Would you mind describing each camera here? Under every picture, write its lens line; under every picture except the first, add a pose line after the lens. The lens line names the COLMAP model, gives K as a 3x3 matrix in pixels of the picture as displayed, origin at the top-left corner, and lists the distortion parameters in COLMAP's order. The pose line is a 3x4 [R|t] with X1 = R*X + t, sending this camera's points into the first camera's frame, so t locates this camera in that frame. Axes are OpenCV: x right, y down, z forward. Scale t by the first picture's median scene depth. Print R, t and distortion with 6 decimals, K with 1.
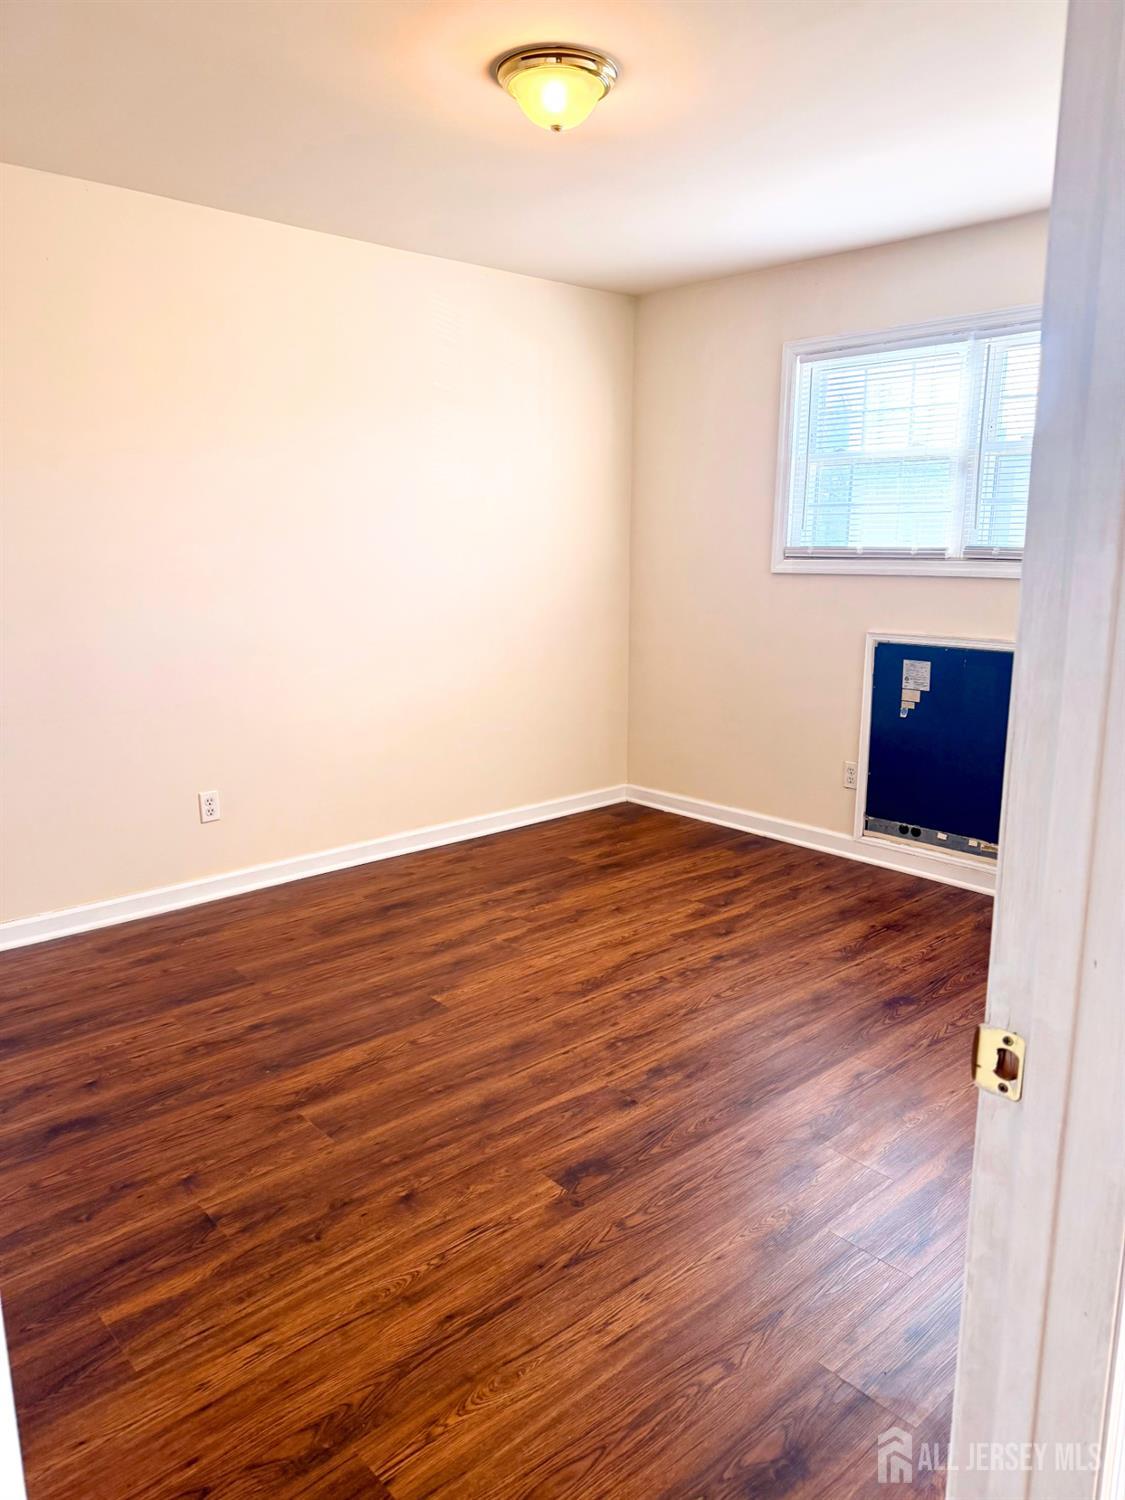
lens RADIAL K [[1061.7, 0, 562.3], [0, 1061.7, 743.2], [0, 0, 1]] dist [0.057197, -0.071583]
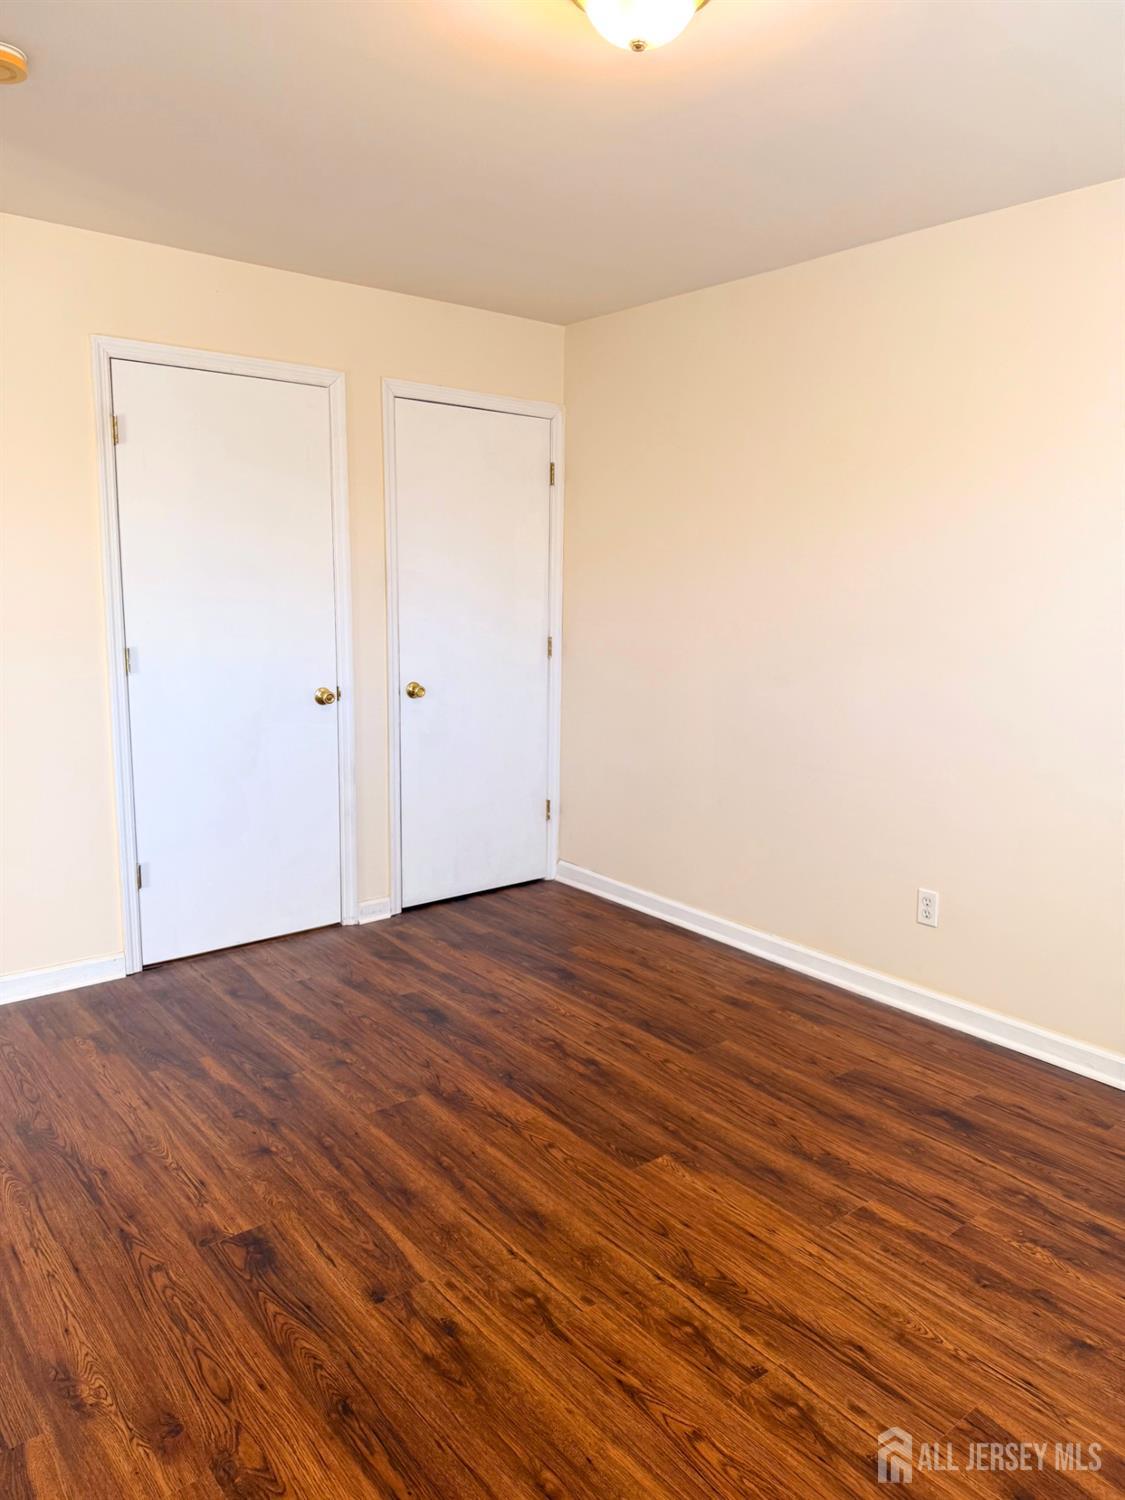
lens RADIAL K [[1061.7, 0, 558.8], [0, 1061.7, 741.3], [0, 0, 1]] dist [0.057197, -0.071583]
pose [[-0.059563, 0.159347, -0.985424, 0.665361], [-0.206740, 0.963804, 0.168347, -0.197713], [0.976581, 0.213754, -0.024464, 0.896041]]
